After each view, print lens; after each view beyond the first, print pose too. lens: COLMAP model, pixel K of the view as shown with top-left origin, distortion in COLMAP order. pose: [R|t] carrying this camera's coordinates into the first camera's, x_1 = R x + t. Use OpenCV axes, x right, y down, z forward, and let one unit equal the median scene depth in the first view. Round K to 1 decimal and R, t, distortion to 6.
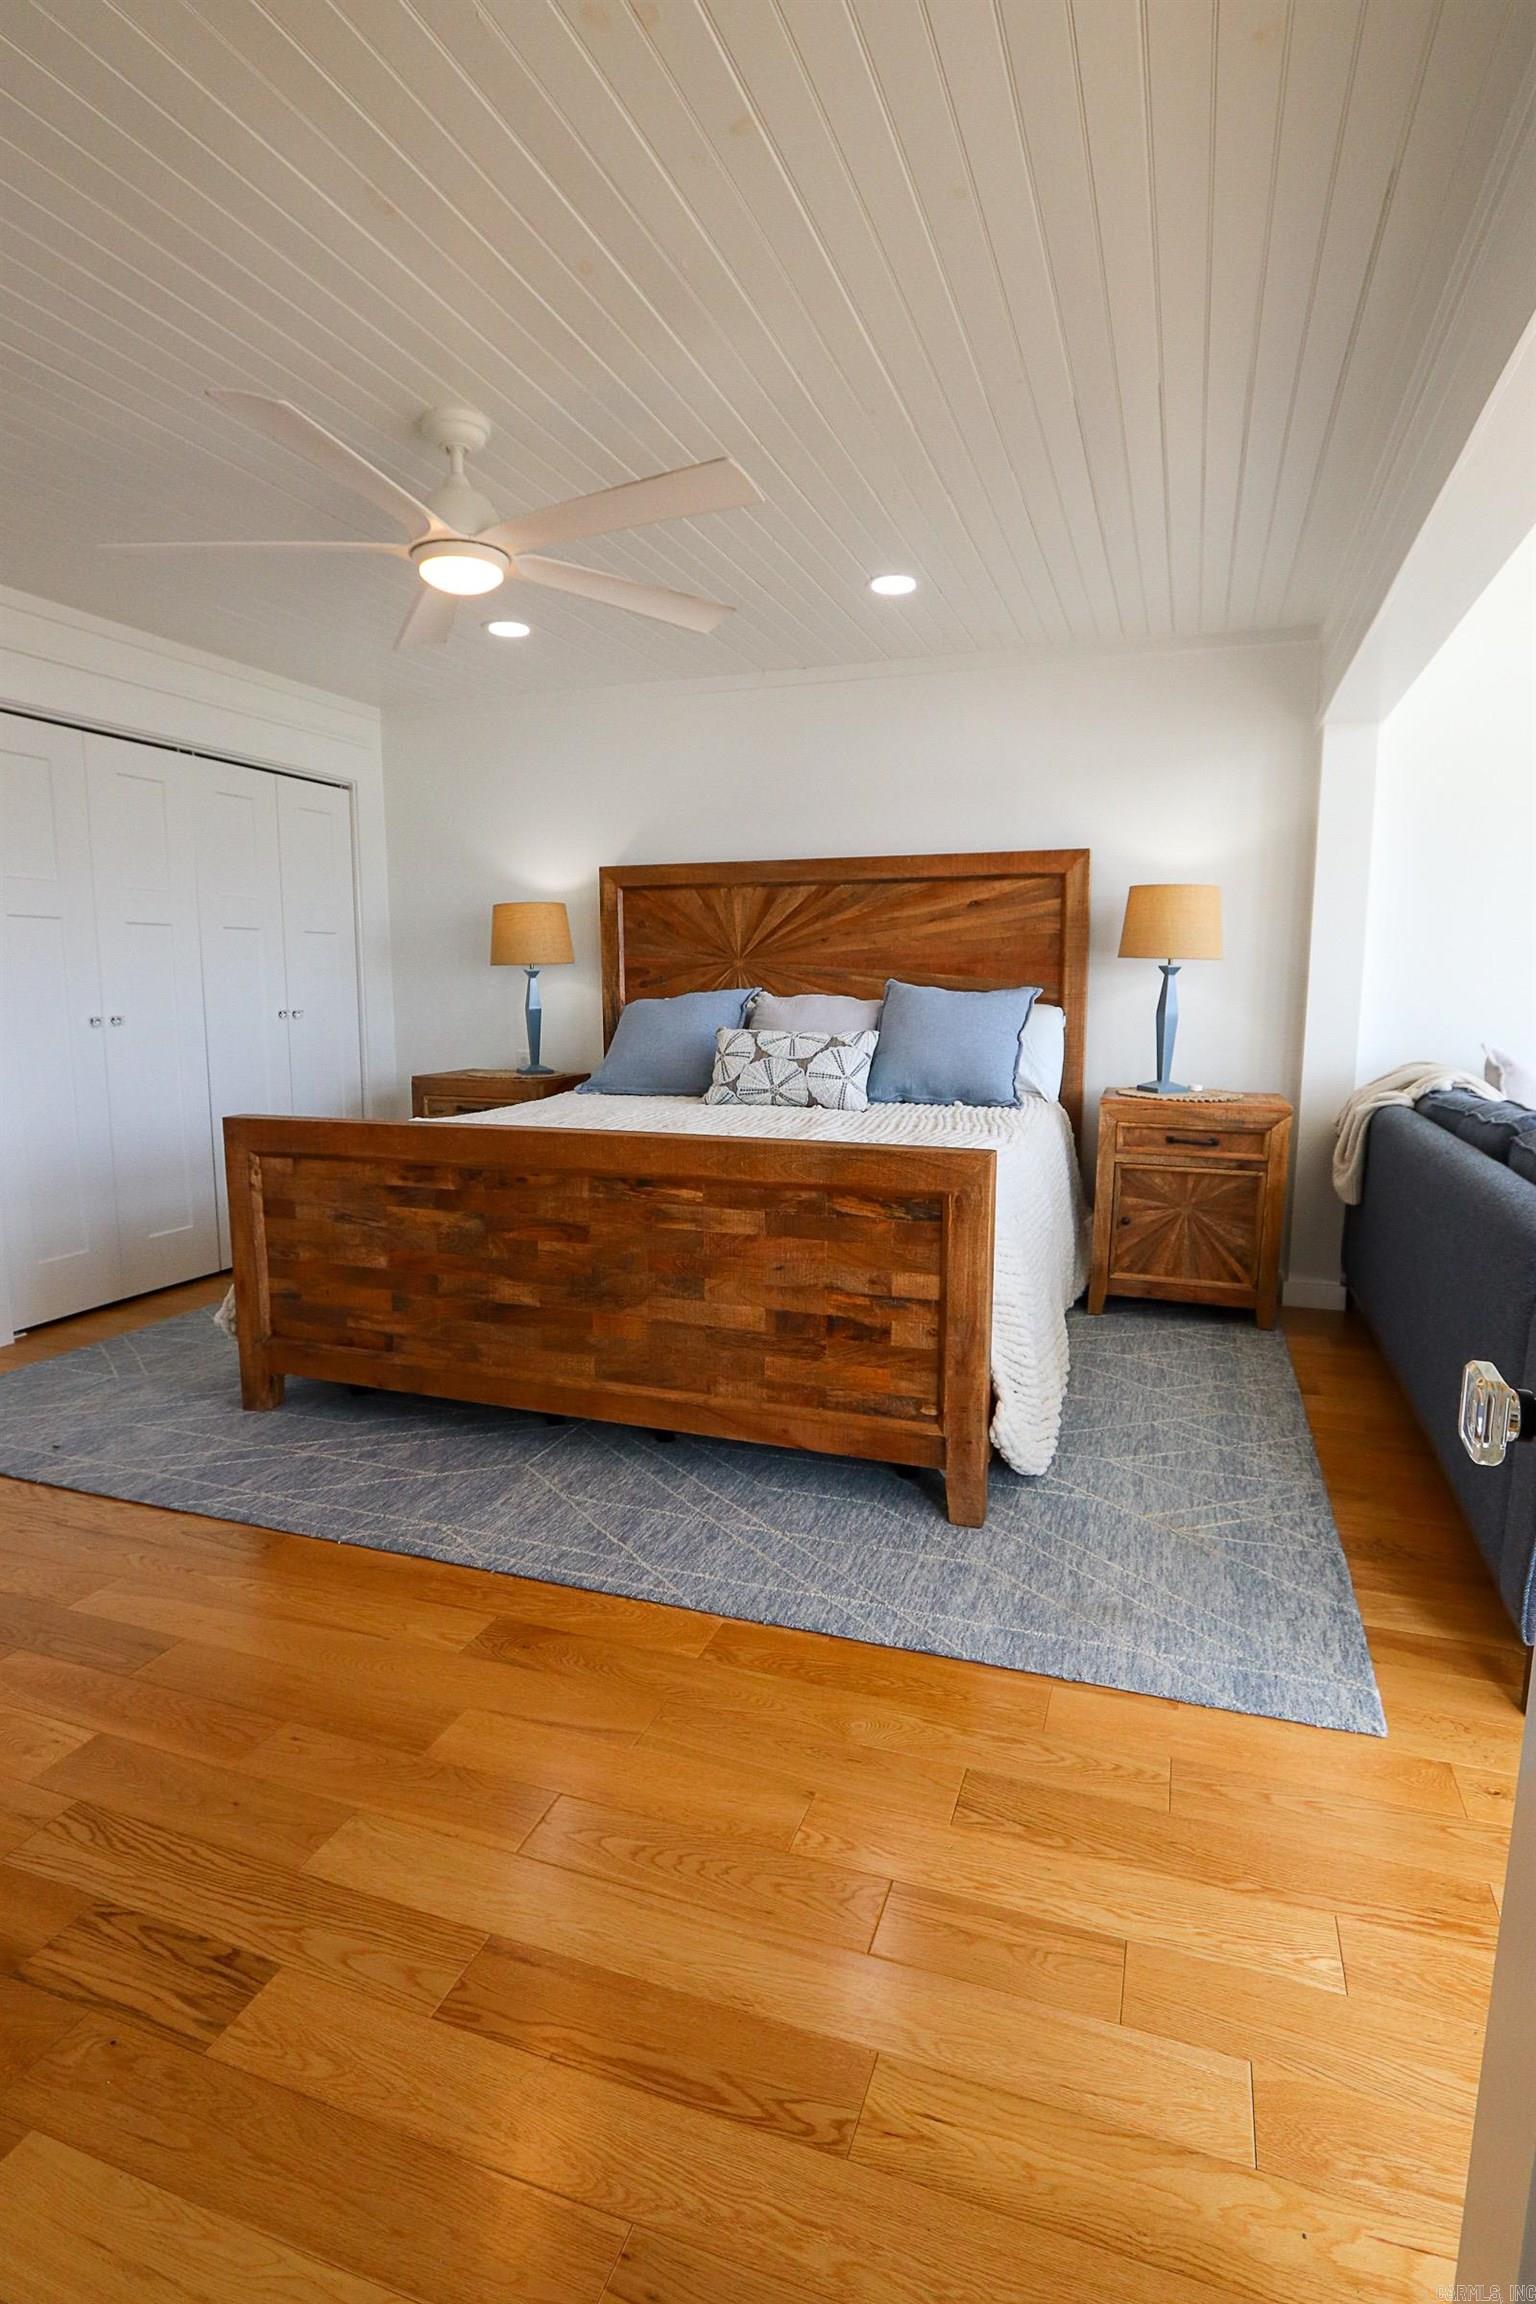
lens RADIAL K [[1150.9, 0, 820.3], [0, 1150.9, 1156.6], [0, 0, 1]] dist [-0.026415, 0.000397]
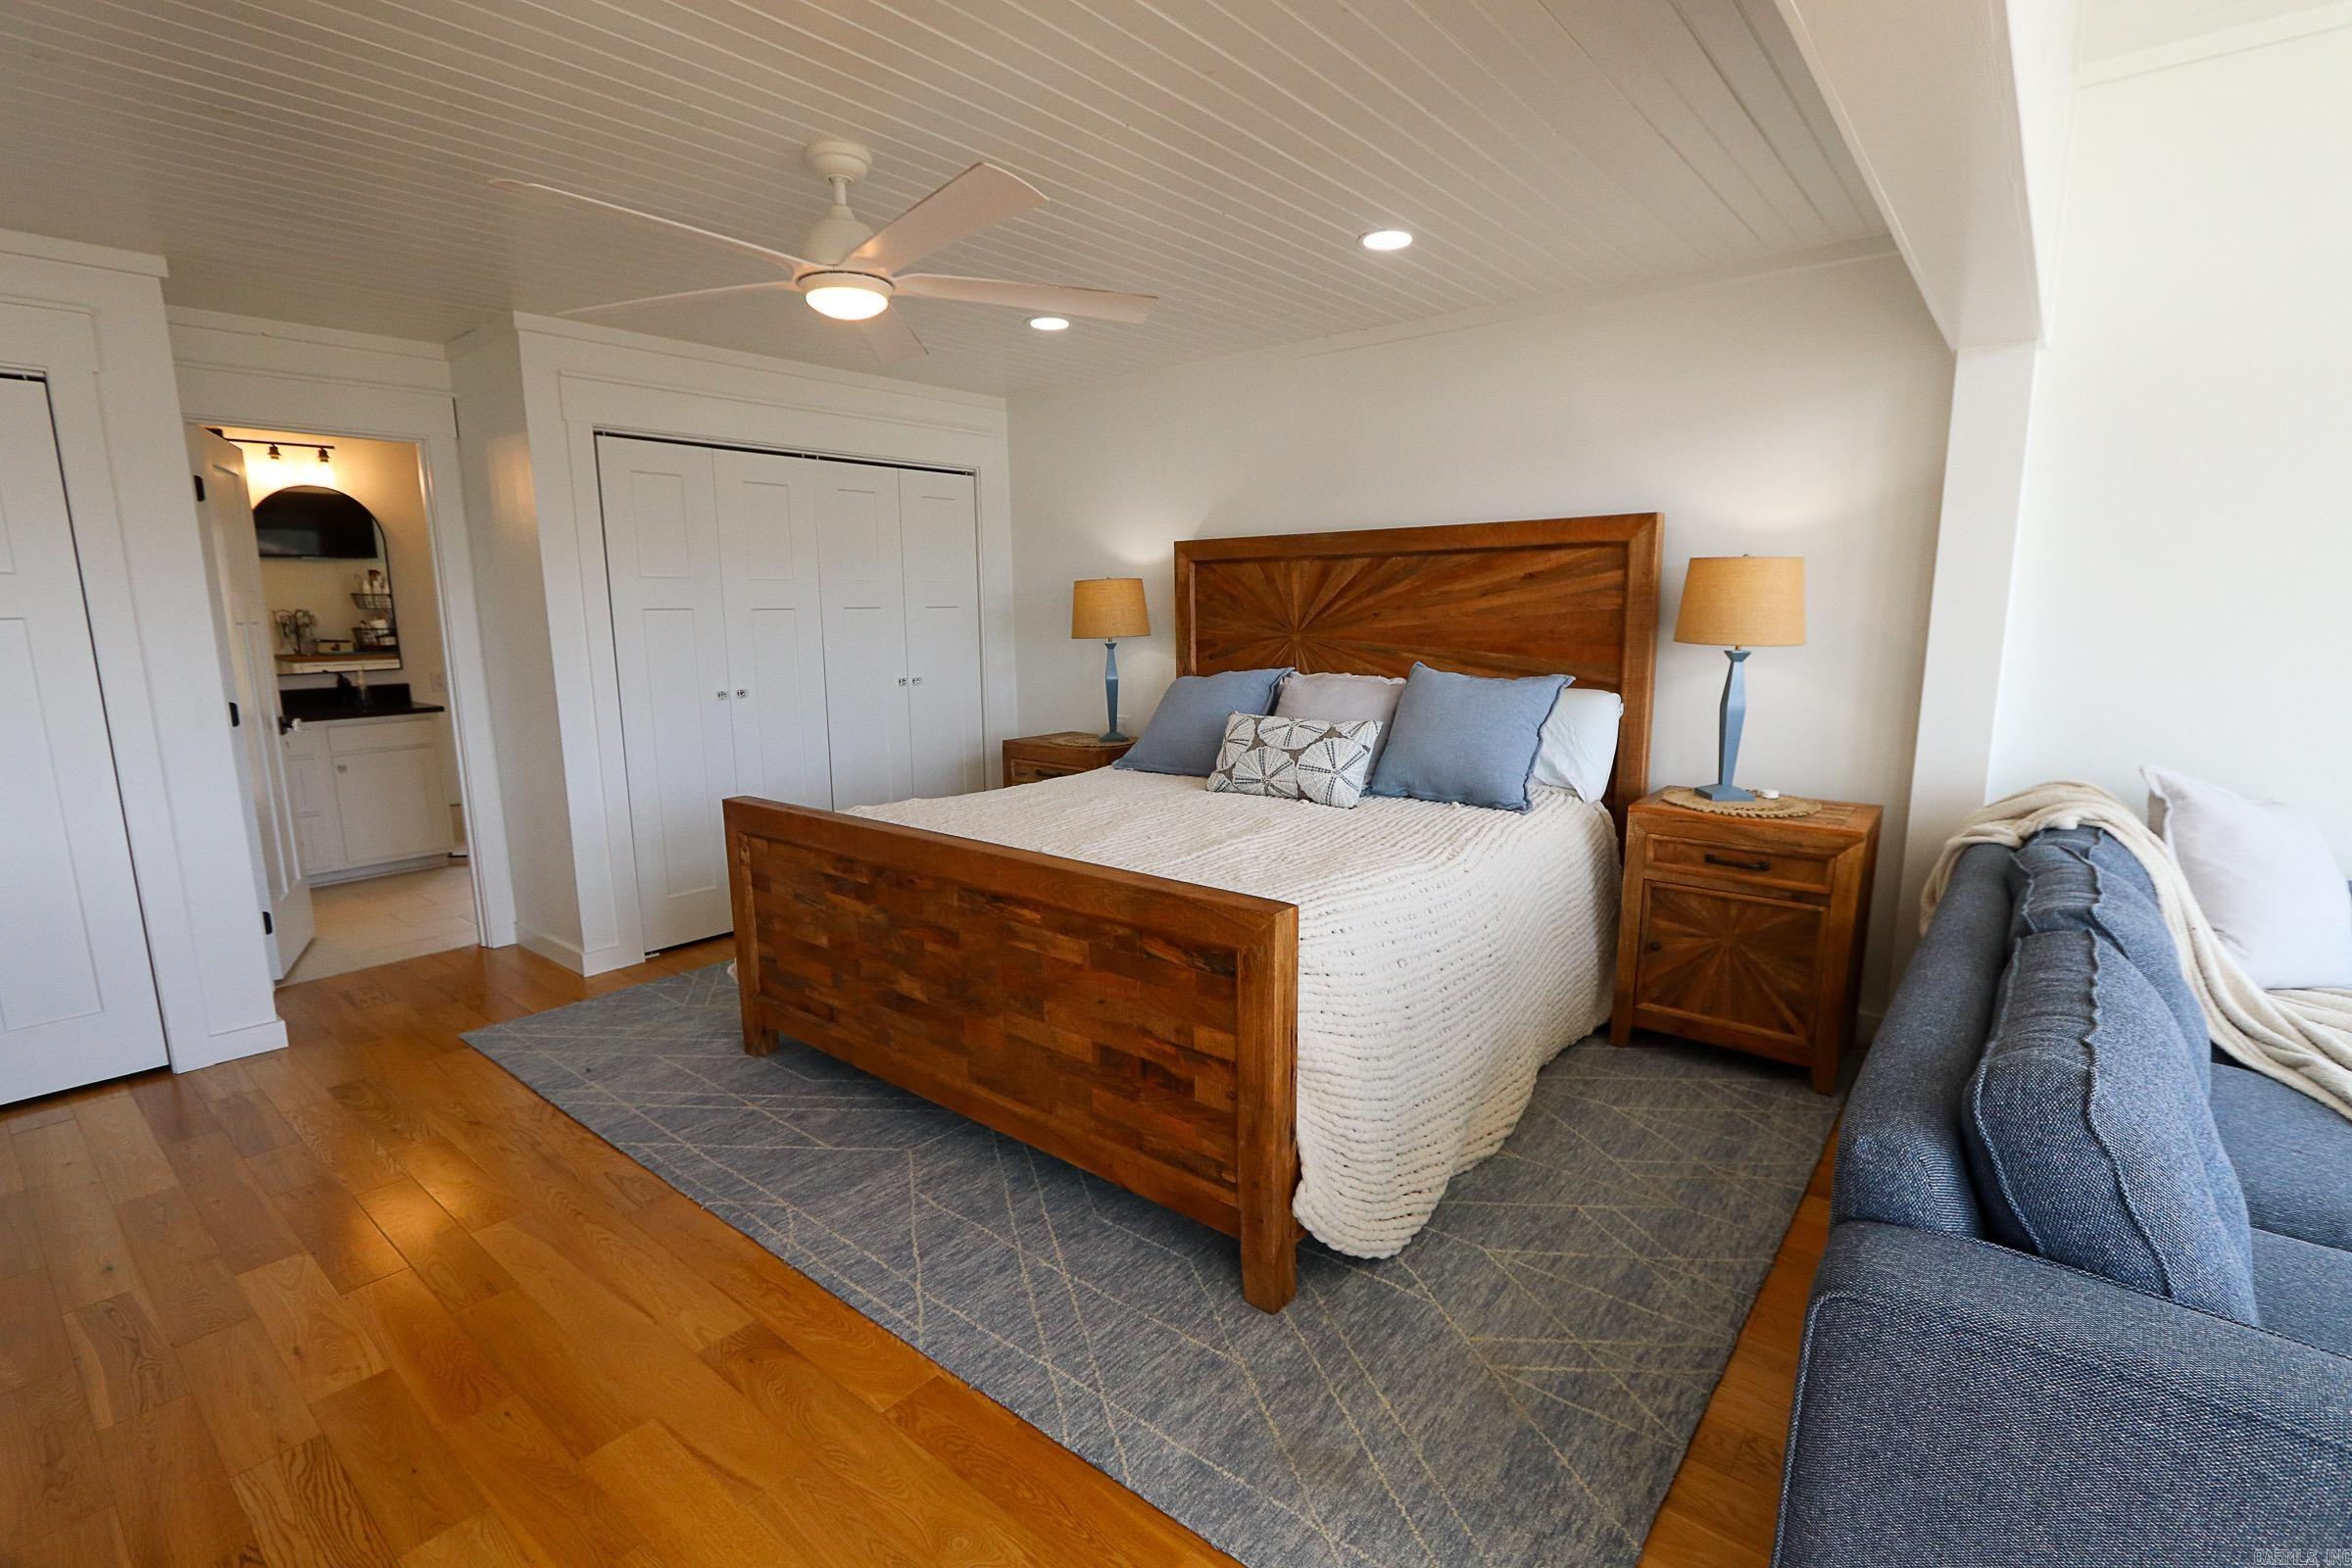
lens RADIAL K [[1083.0, 0, 1214.7], [0, 1083.0, 807.7], [0, 0, 1]] dist [-0.021326, -0.000342]
pose [[0.938634, 0.054452, -0.340590, 0.301346], [-0.043452, 0.998261, 0.039847, -0.089855], [0.342168, -0.022603, 0.939367, 0.158389]]
